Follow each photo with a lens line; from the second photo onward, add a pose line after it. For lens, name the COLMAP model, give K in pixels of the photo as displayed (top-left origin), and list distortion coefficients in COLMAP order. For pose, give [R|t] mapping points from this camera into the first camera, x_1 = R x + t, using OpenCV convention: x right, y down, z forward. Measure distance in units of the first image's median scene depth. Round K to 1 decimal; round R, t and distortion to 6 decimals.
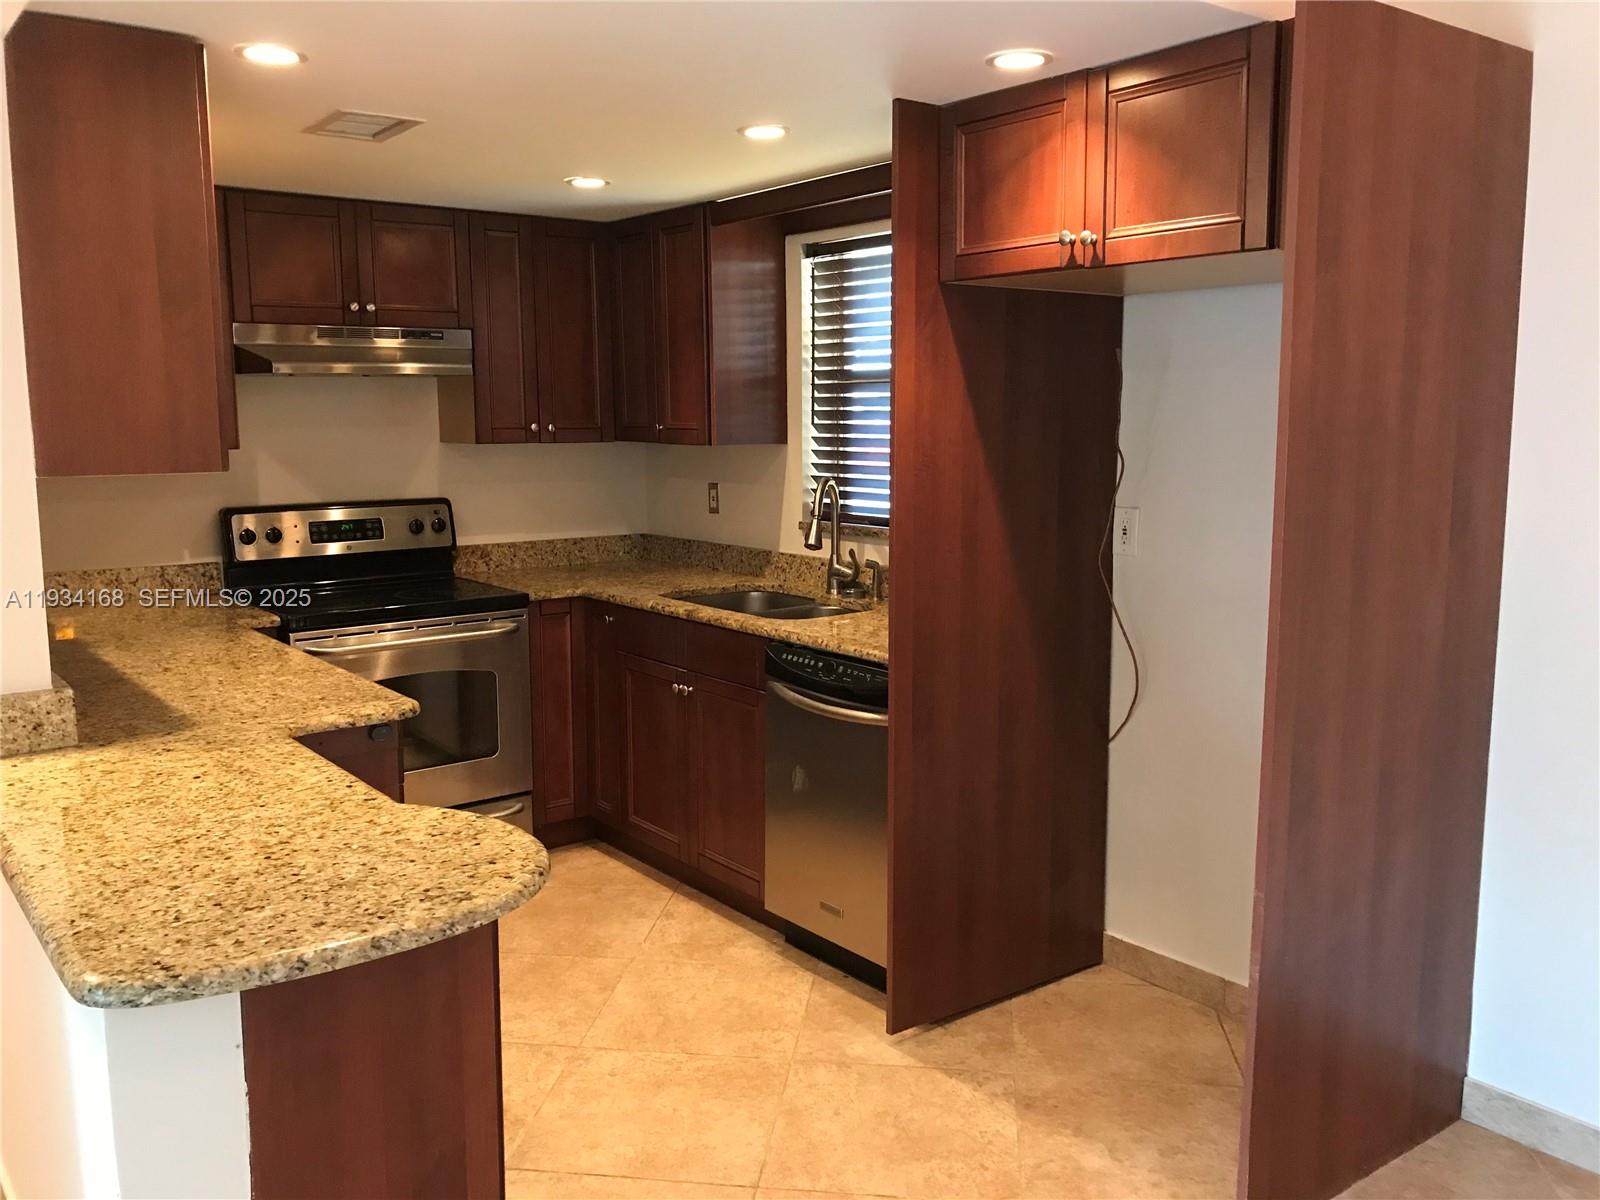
lens RADIAL K [[1316.8, 0, 808.4], [0, 1316.8, 597.2], [0, 0, 1]] dist [0.039741, -0.046097]
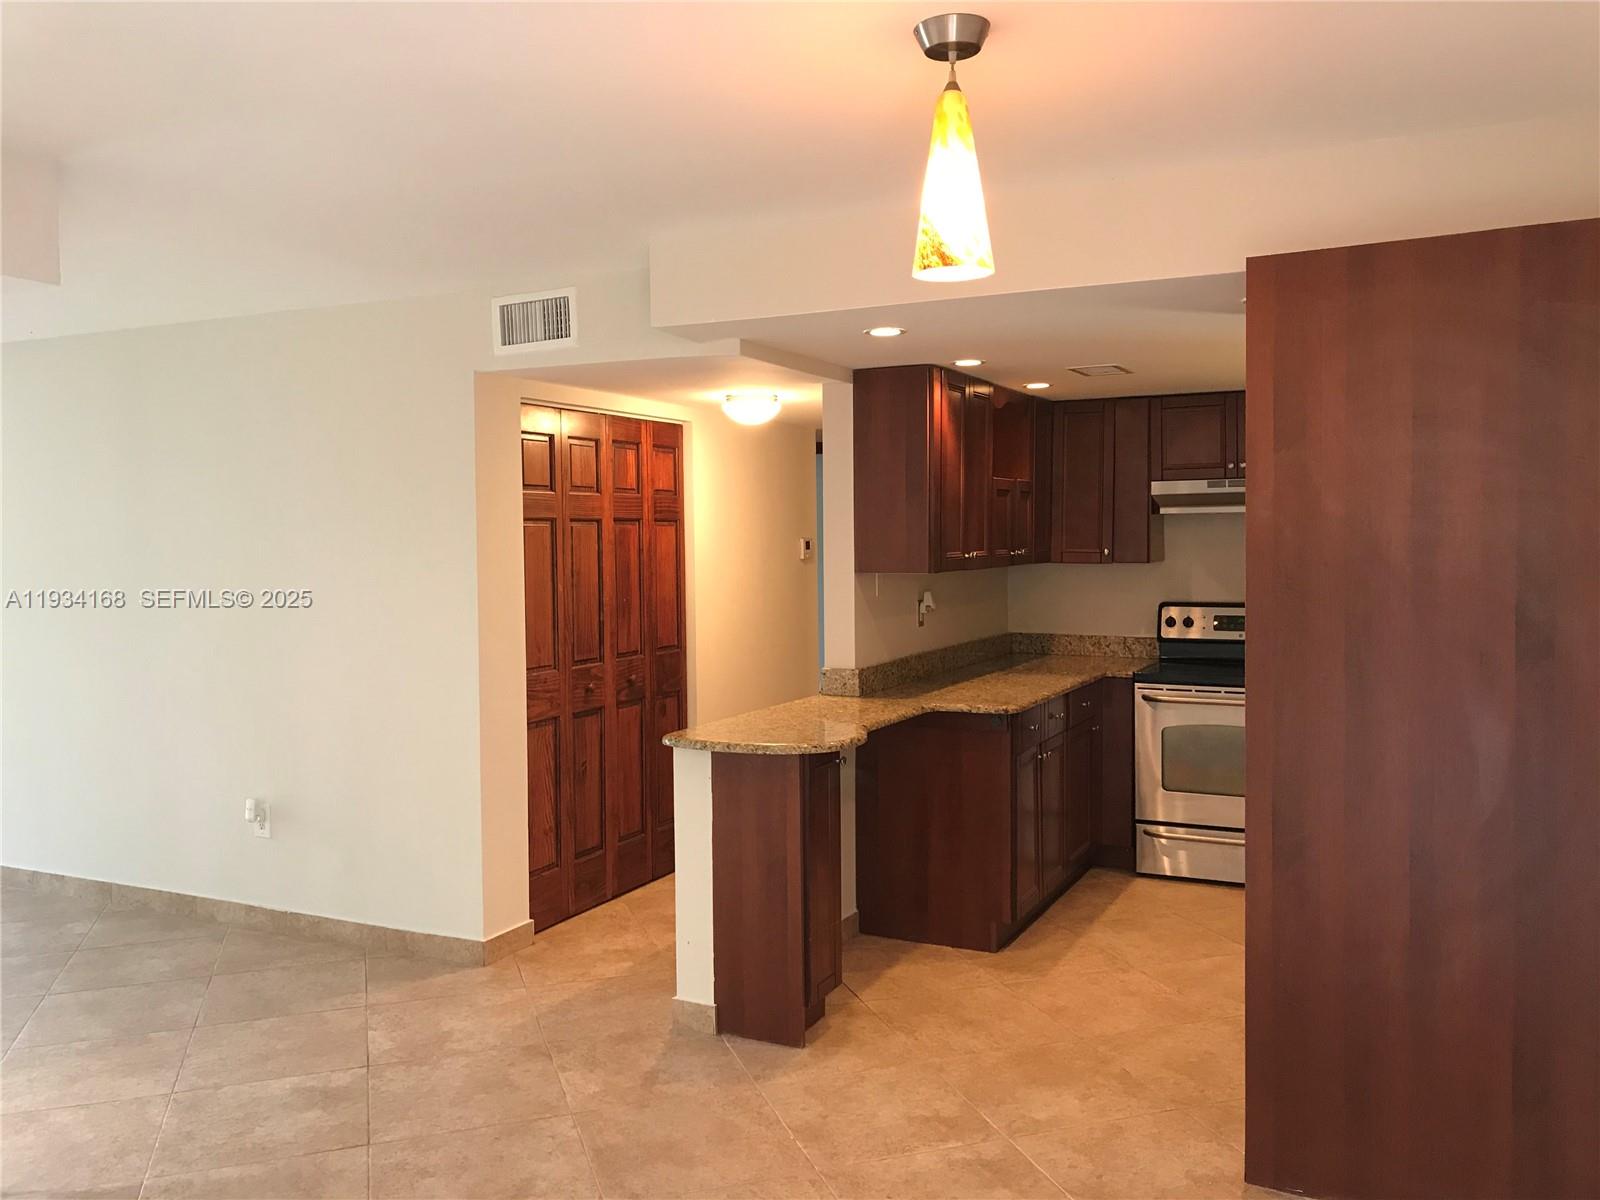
lens RADIAL K [[1316.8, 0, 800.3], [0, 1316.8, 598.1], [0, 0, 1]] dist [0.039741, -0.046097]
pose [[0.428369, 0.043516, -0.902556, 0.879356], [-0.119781, 0.992760, -0.008985, -0.010822], [0.895630, 0.111958, 0.430480, -0.015588]]
